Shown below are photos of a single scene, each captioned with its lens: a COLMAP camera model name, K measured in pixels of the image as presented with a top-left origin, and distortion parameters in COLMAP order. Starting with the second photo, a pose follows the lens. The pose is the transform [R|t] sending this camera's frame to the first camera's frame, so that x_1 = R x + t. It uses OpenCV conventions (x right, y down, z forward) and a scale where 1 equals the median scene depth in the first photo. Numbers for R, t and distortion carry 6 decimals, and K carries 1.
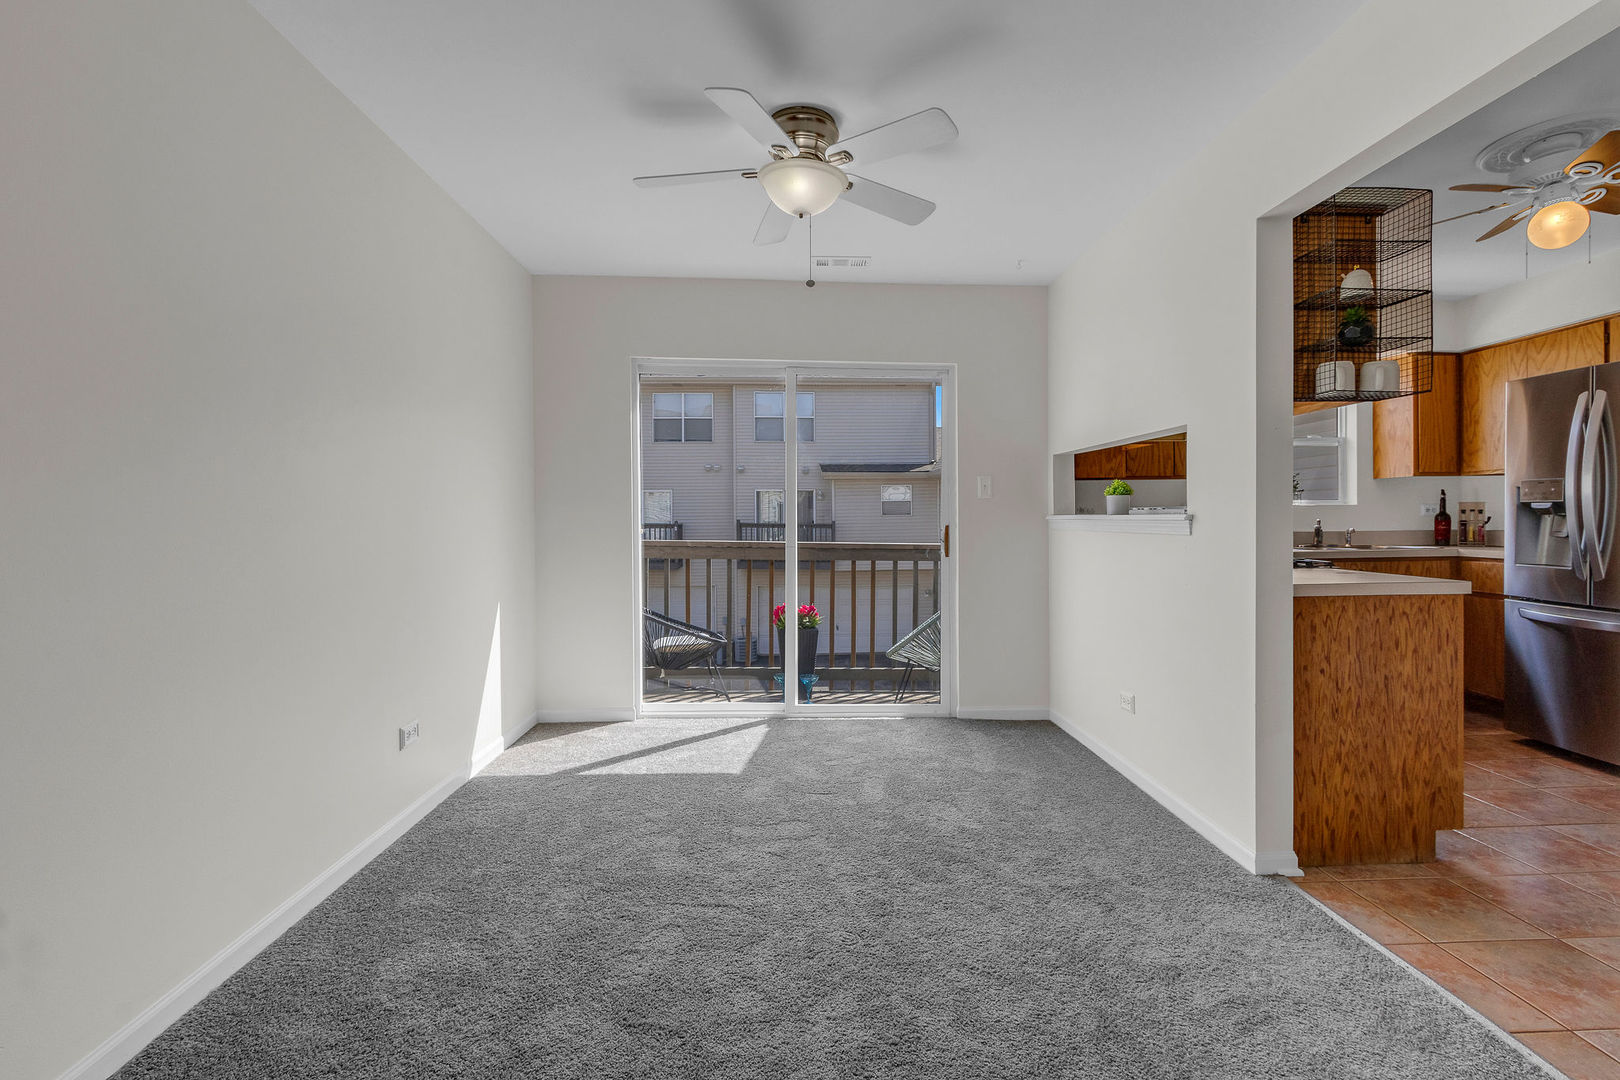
lens RADIAL K [[742.8, 0, 816.0], [0, 742.8, 523.1], [0, 0, 1]] dist [-0.001155, -0.000395]
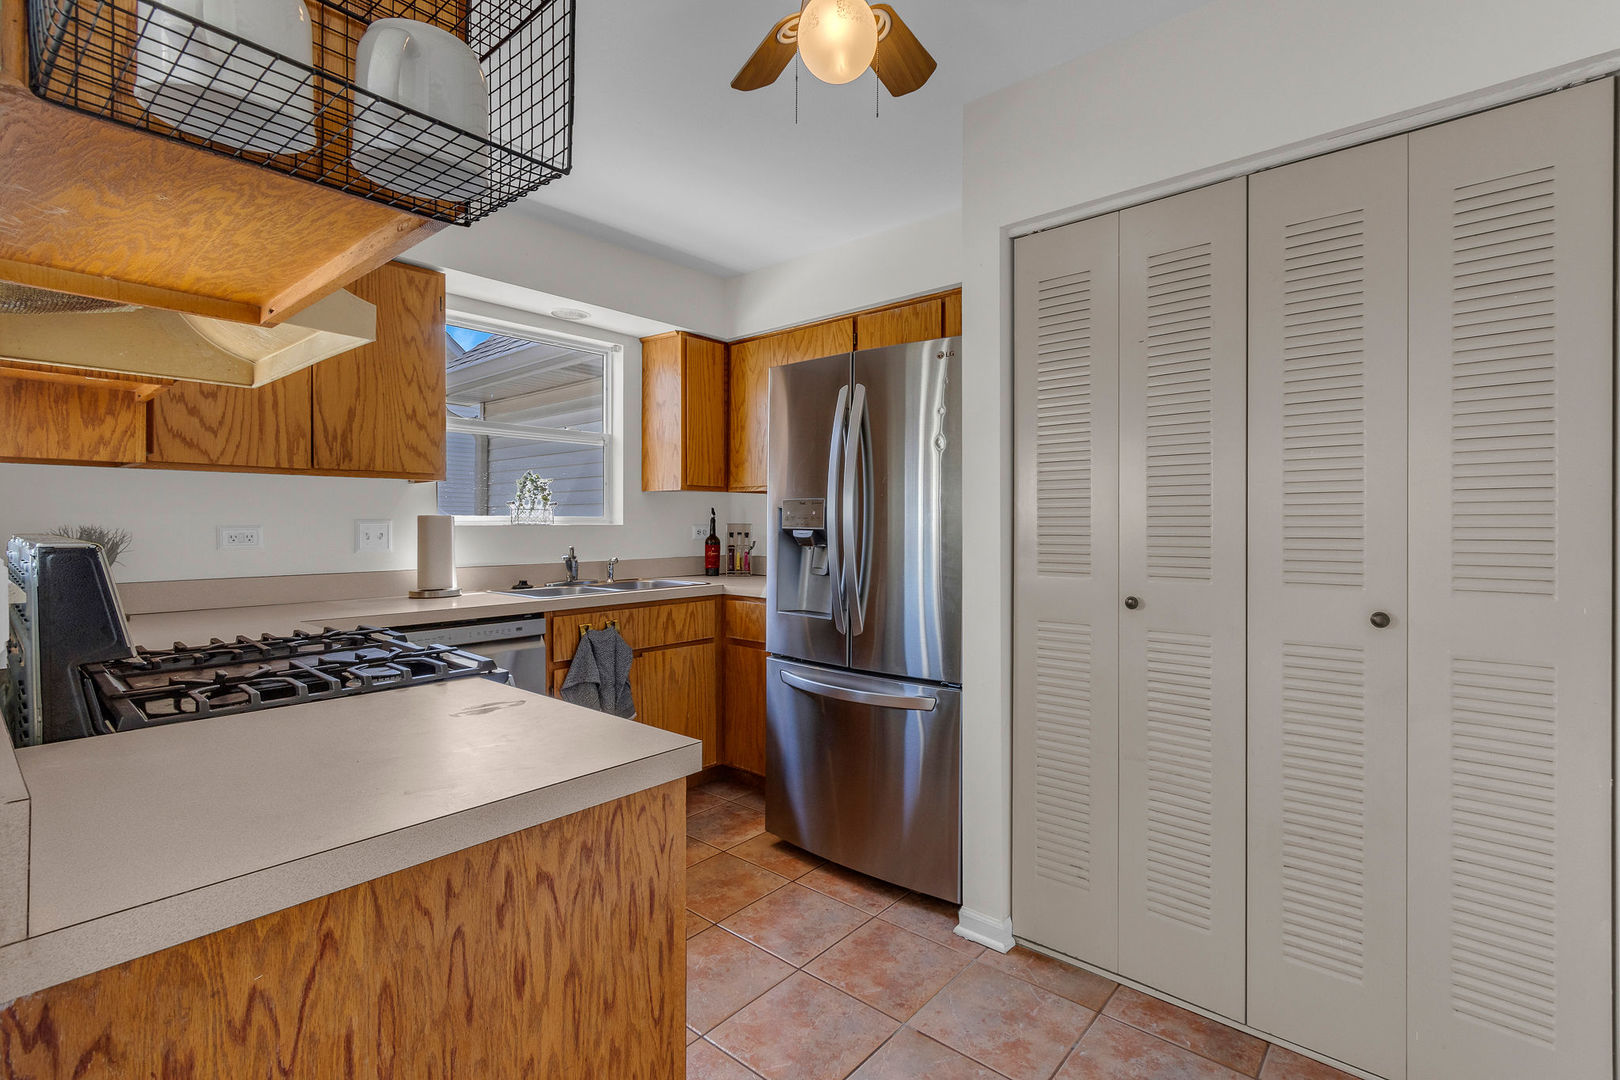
lens RADIAL K [[740.8, 0, 814.5], [0, 740.8, 529.3], [0, 0, 1]] dist [0.001117, -0.000378]
pose [[0.689686, 0.005356, 0.724089, 0.436981], [-0.004157, 0.999985, -0.003437, -0.025498], [-0.724097, -0.000640, 0.689698, 0.467452]]
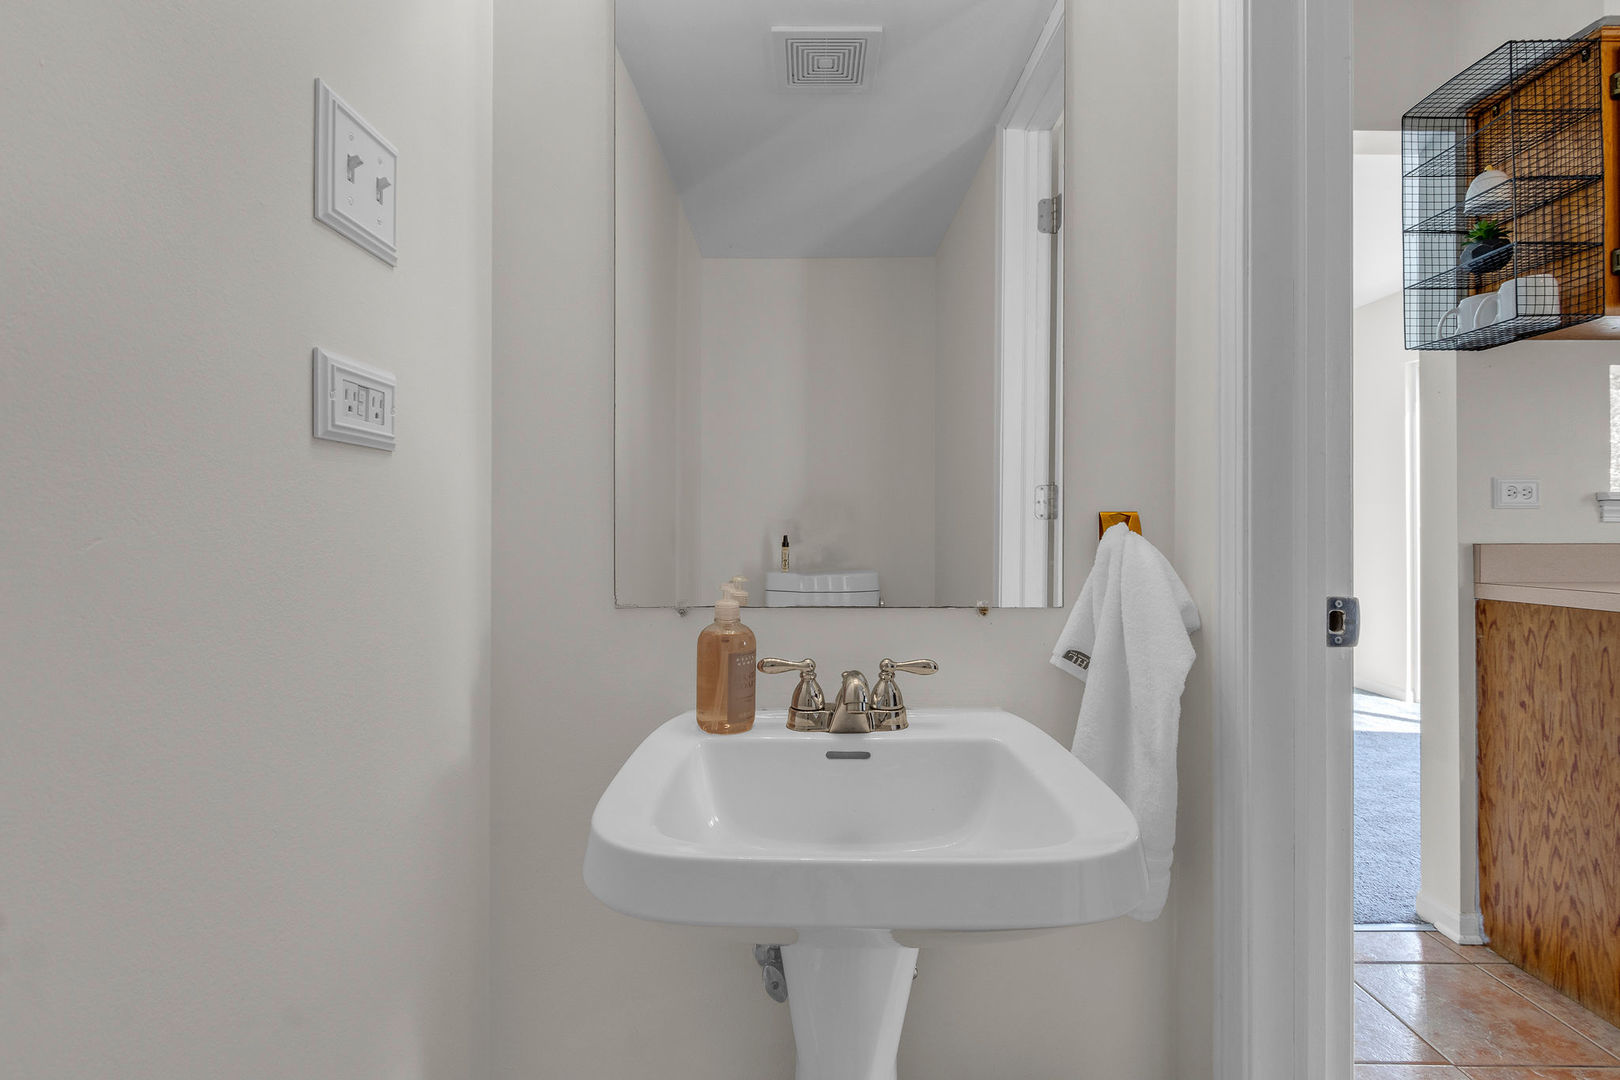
lens RADIAL K [[752.7, 0, 814.9], [0, 752.7, 529.2], [0, 0, 1]] dist [-0.002240, -0.000673]
pose [[-0.051372, 0.005566, -0.998664, 1.003885], [-0.005326, 0.999969, 0.005848, 0.016876], [0.998665, 0.005619, -0.051340, 0.229288]]
